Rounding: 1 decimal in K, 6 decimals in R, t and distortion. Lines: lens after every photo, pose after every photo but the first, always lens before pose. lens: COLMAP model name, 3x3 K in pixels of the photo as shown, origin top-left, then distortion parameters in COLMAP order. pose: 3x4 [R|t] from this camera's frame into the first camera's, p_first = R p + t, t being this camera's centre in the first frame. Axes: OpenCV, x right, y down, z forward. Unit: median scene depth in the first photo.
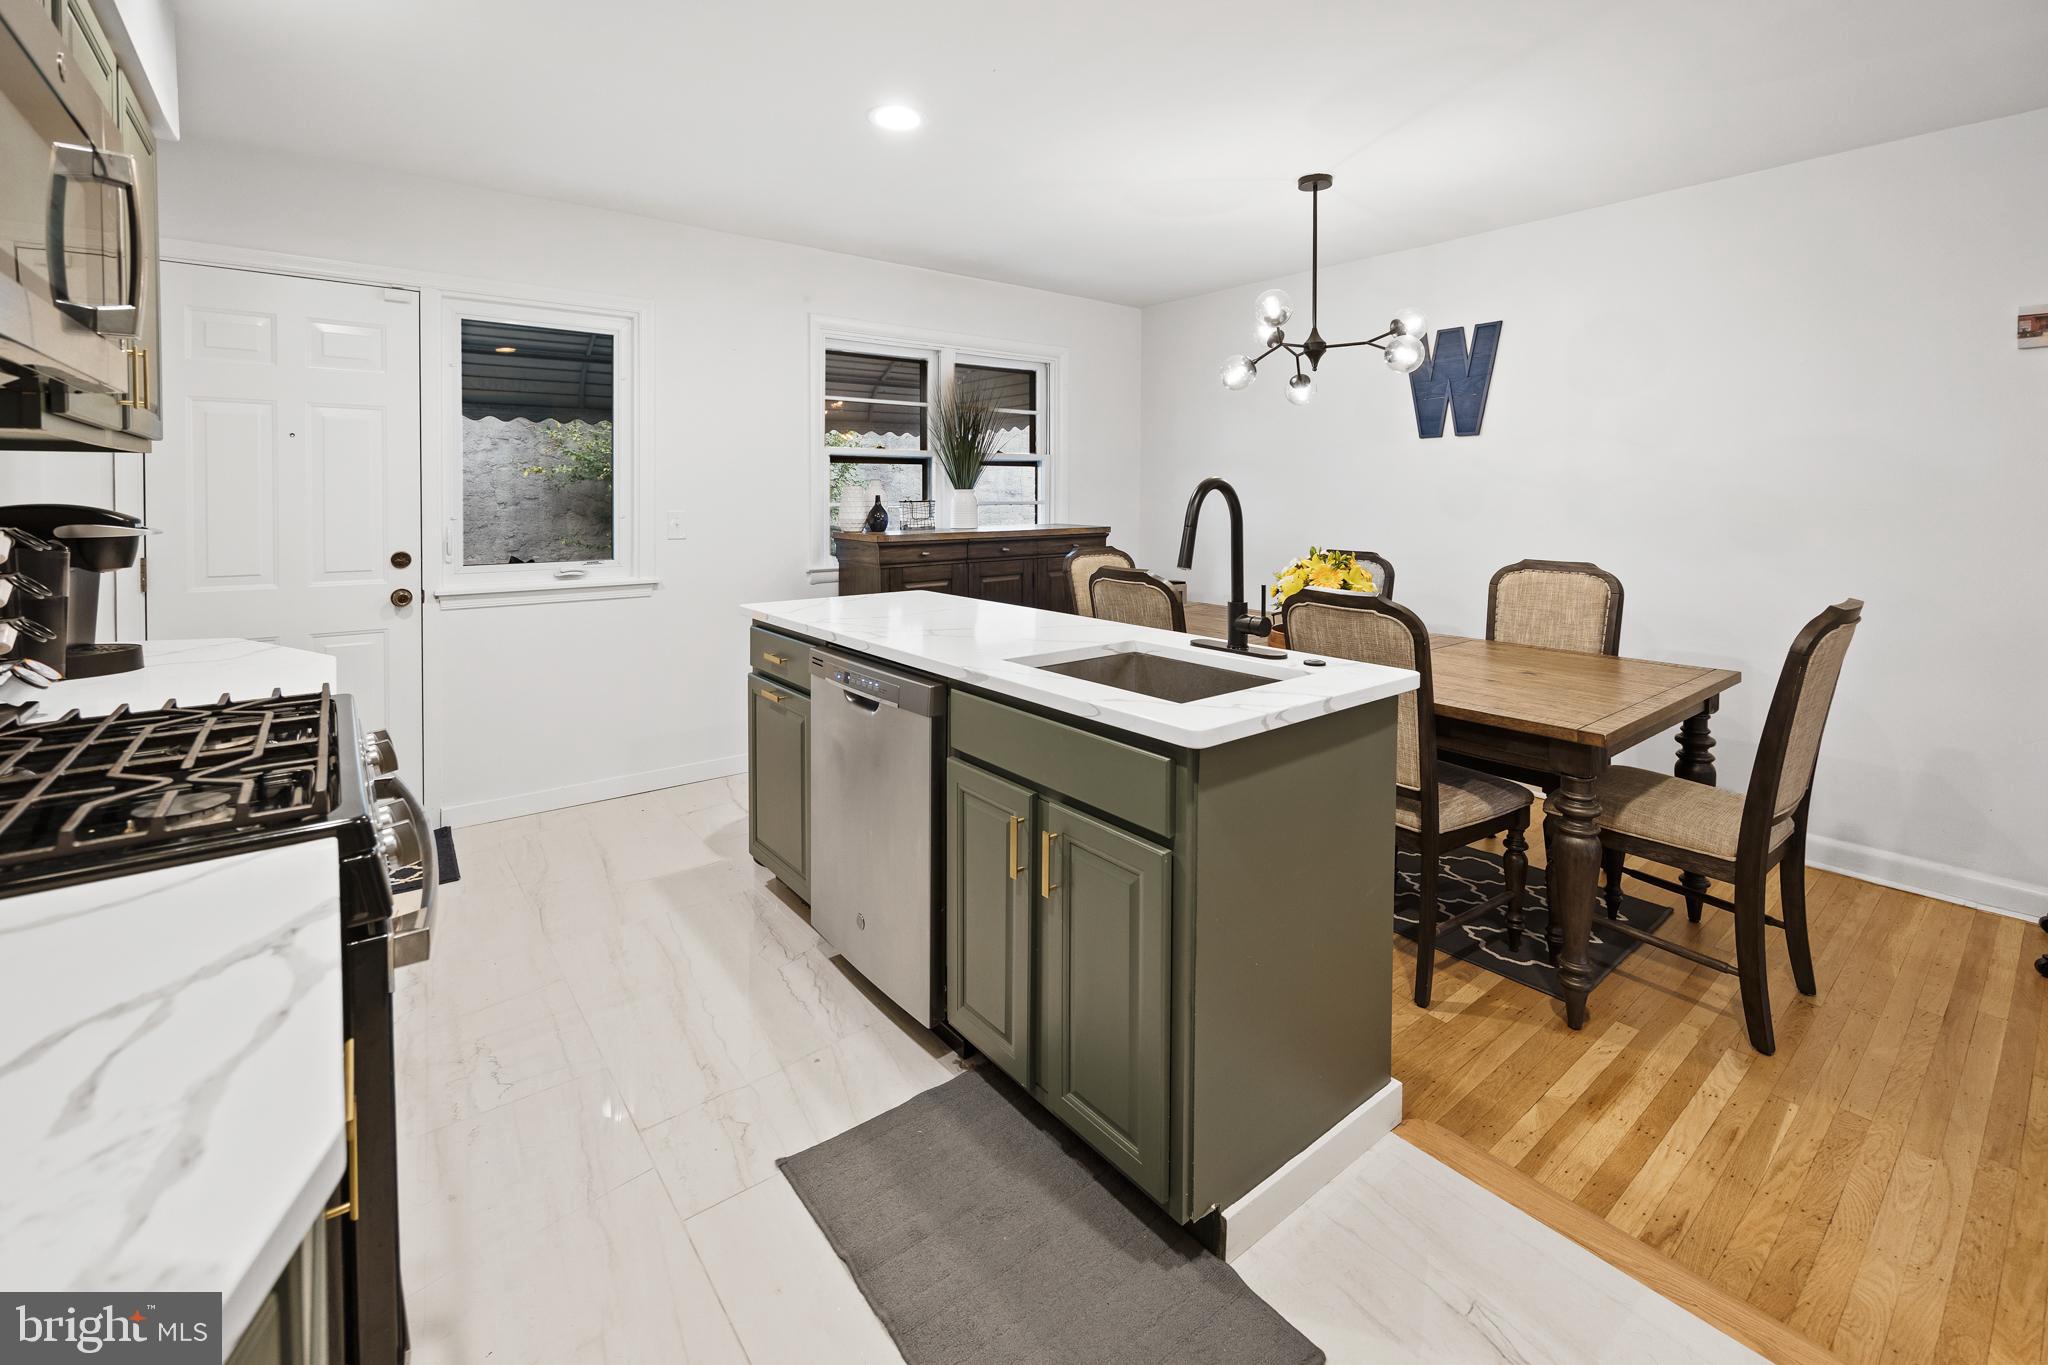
lens RADIAL K [[903.4, 0, 1033.1], [0, 903.4, 513.2], [0, 0, 1]] dist [0.003378, 0.000007]
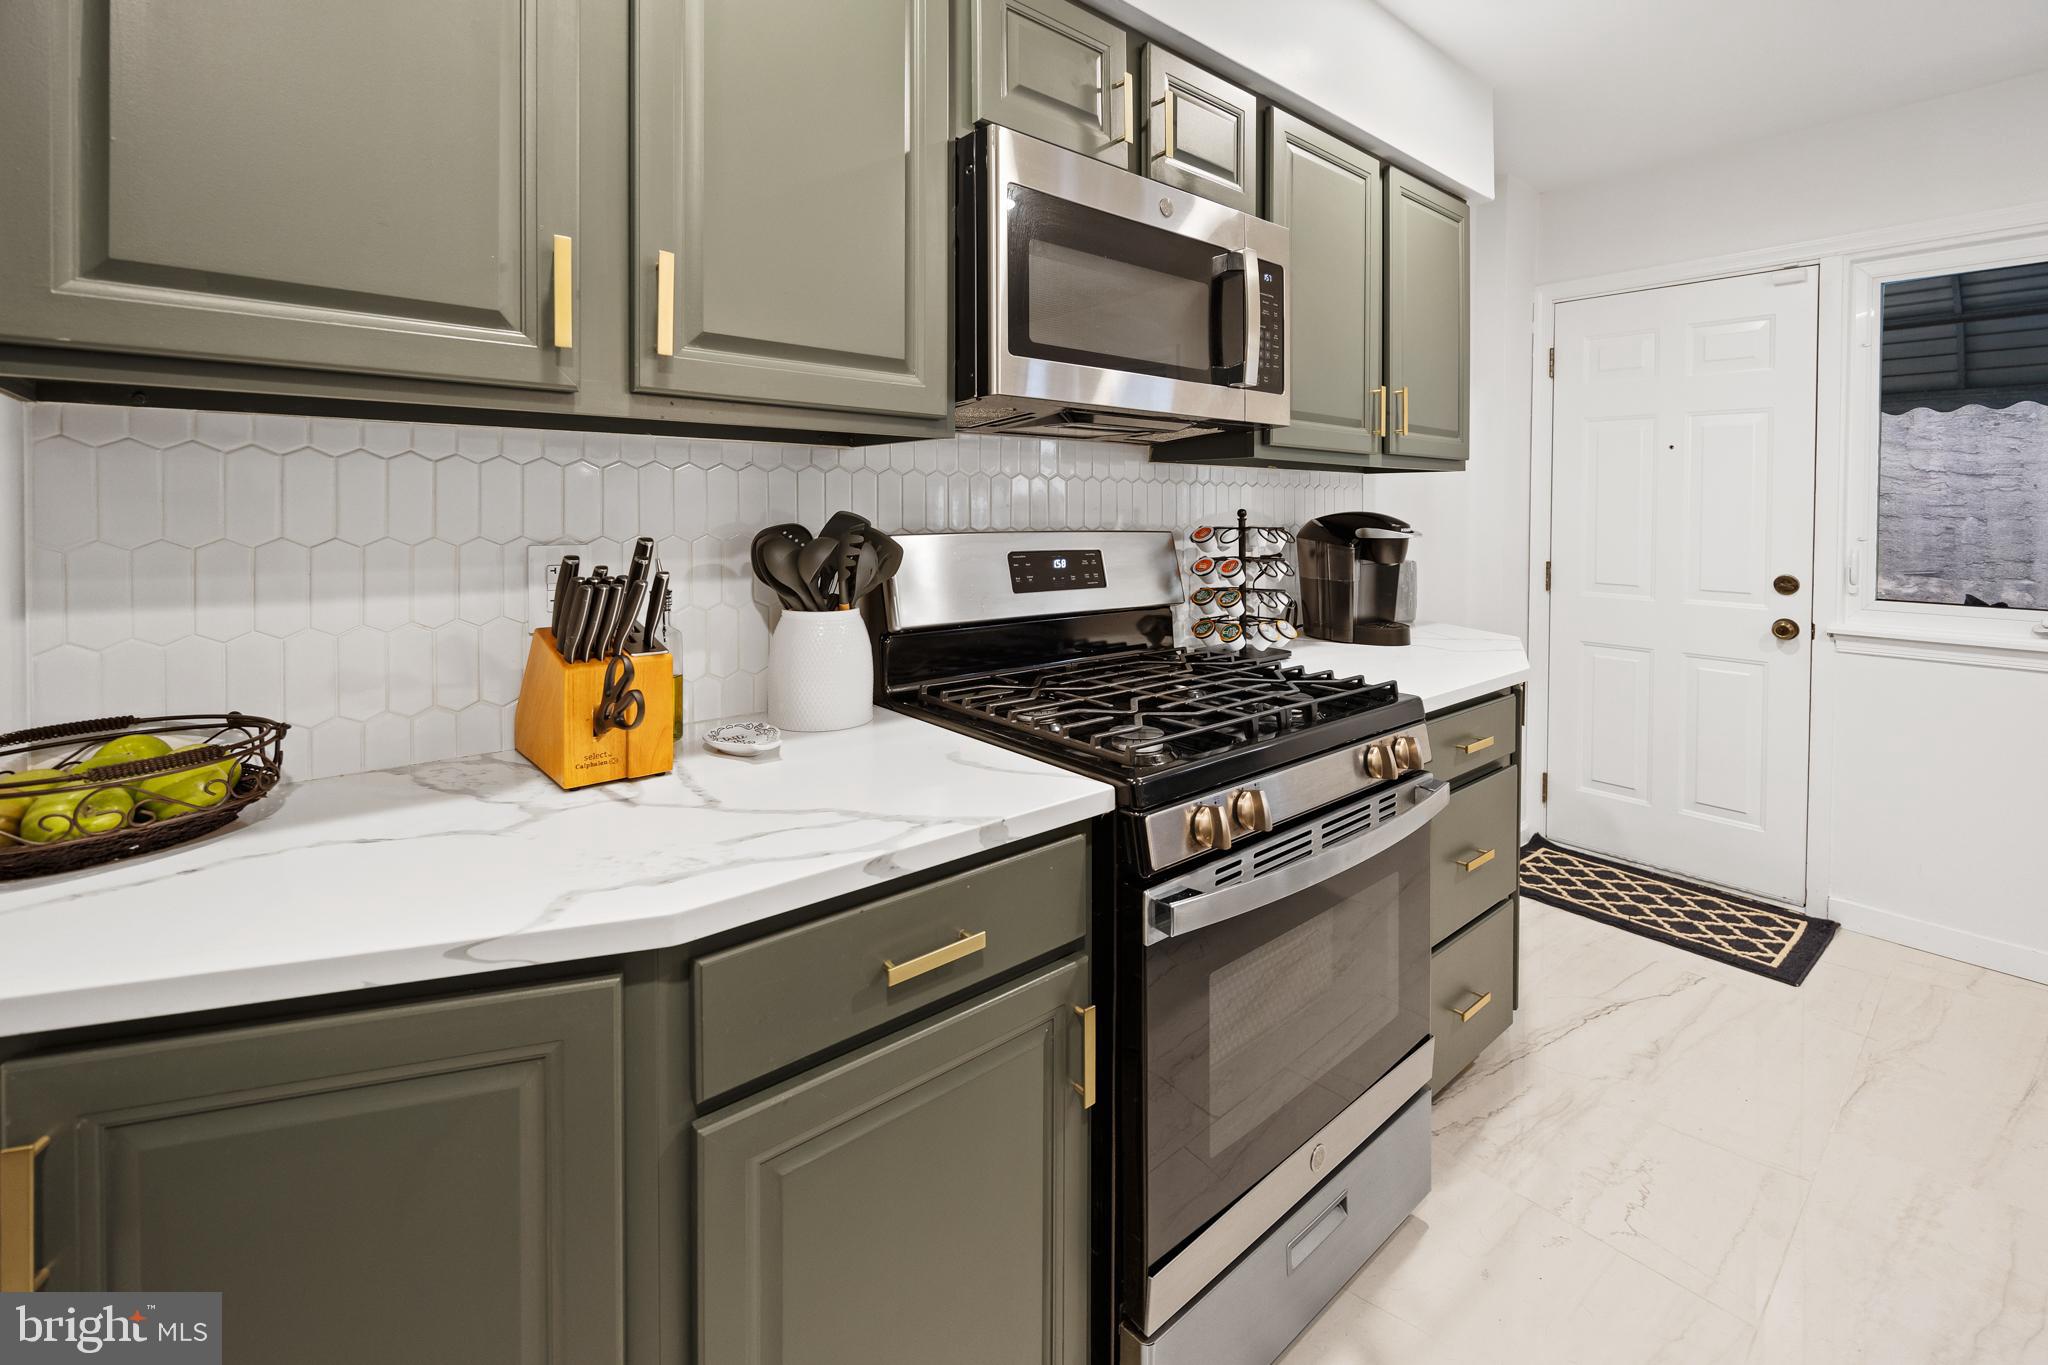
lens RADIAL K [[903.4, 0, 1045.5], [0, 903.4, 523.5], [0, 0, 1]] dist [0.003378, 0.000007]
pose [[0.055901, 0.019525, -0.998245, 0.123593], [-0.029481, 0.999405, 0.017897, -0.001456], [0.998001, 0.028429, 0.056443, 0.261611]]
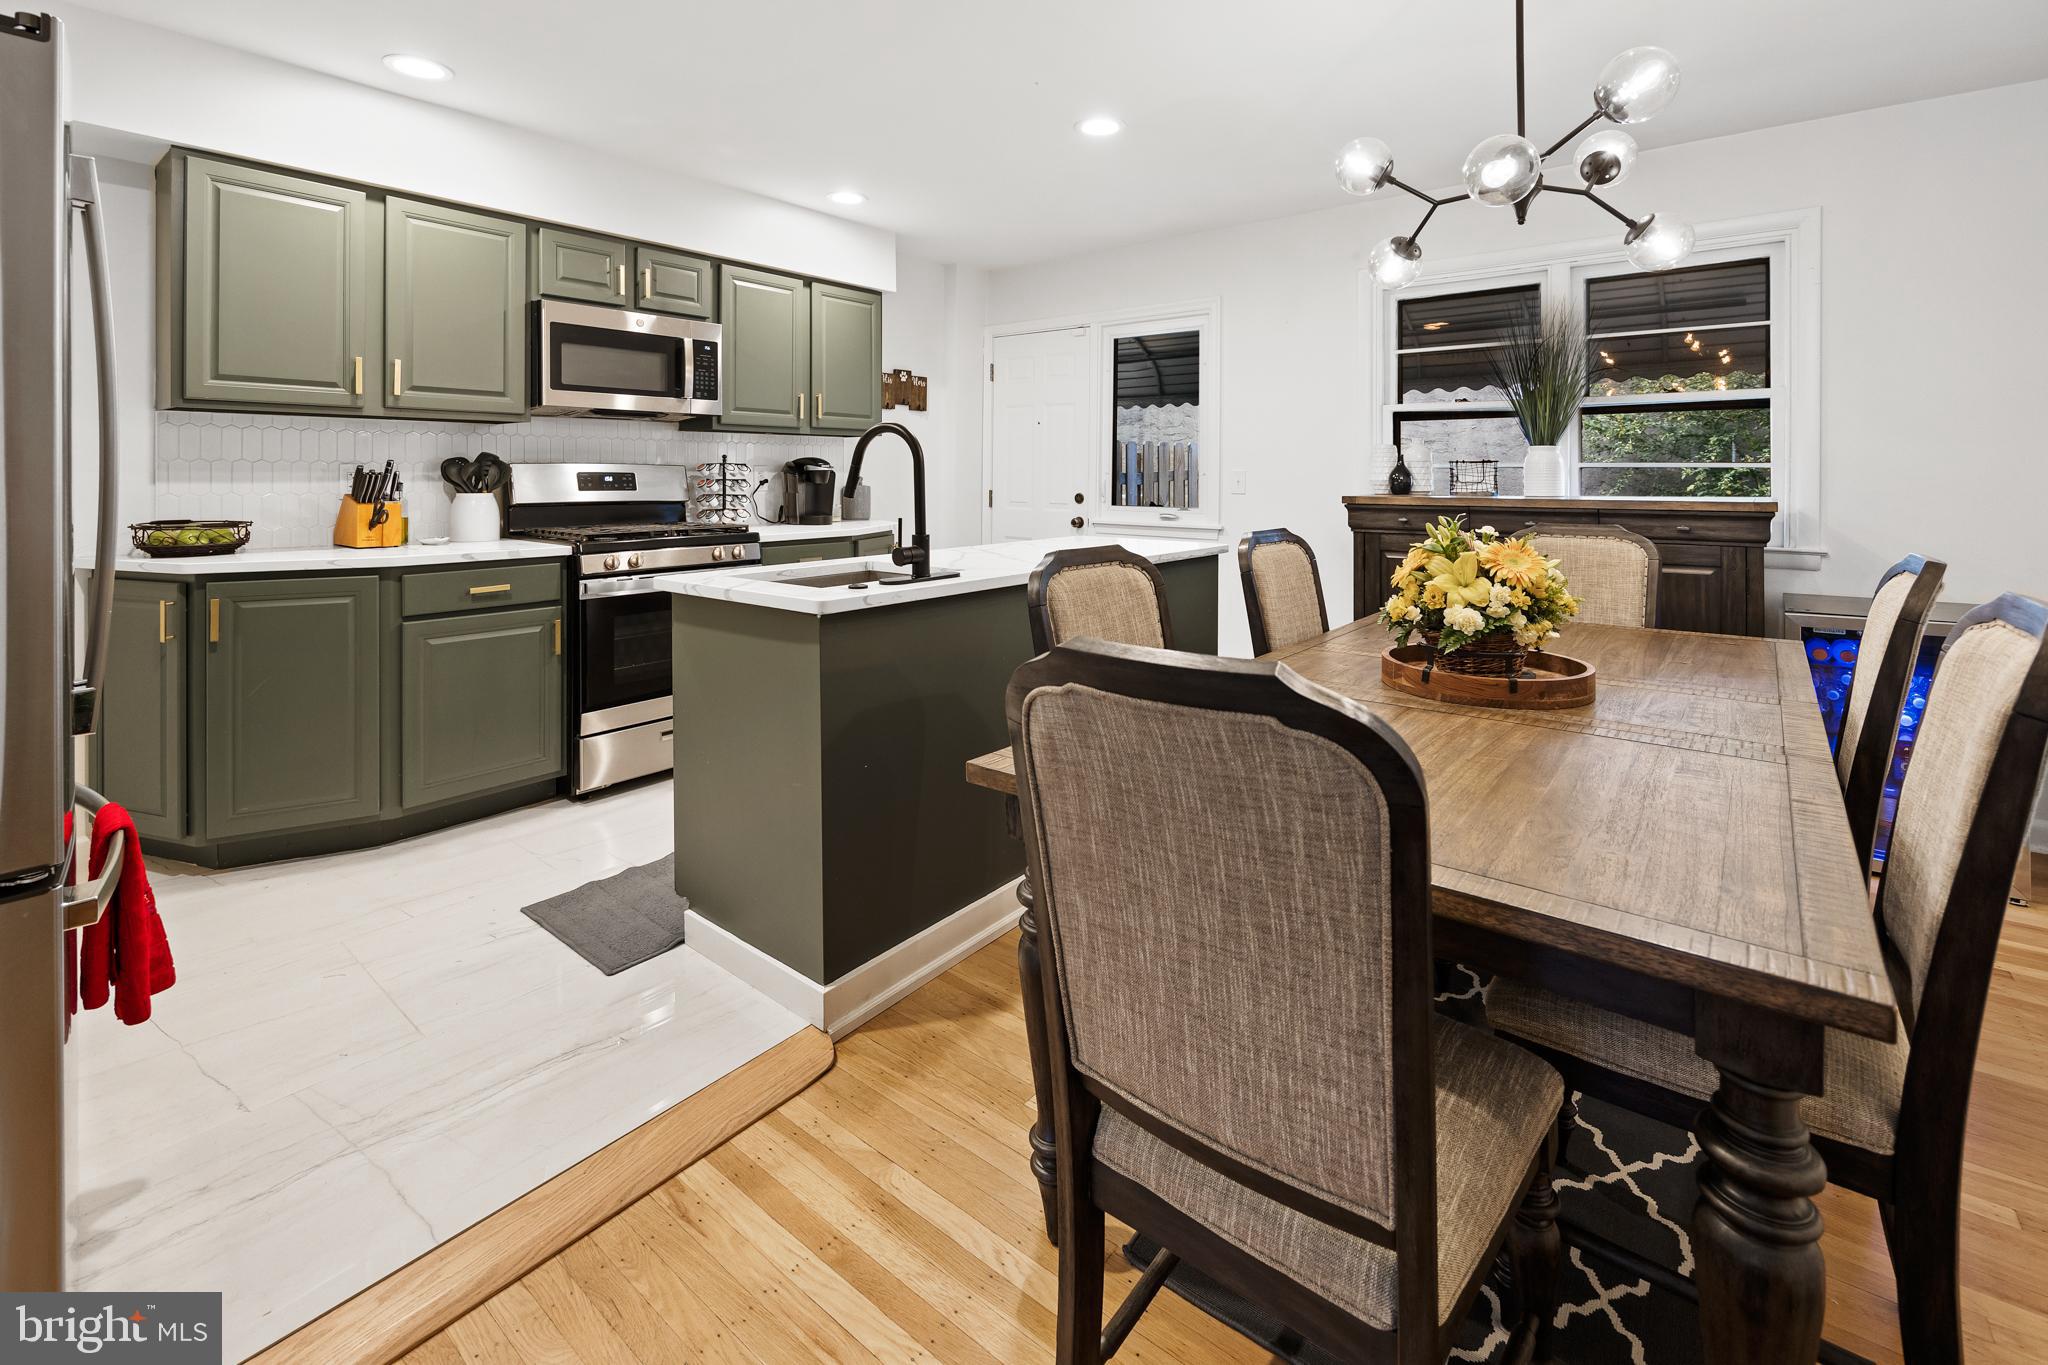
lens RADIAL K [[903.4, 0, 1015.2], [0, 903.4, 475.5], [0, 0, 1]] dist [0.003378, 0.000007]
pose [[0.218124, 0.005440, -0.975906, 0.864448], [-0.026084, 0.999660, -0.000258, 0.015501], [0.975572, 0.025512, 0.218192, 0.572044]]
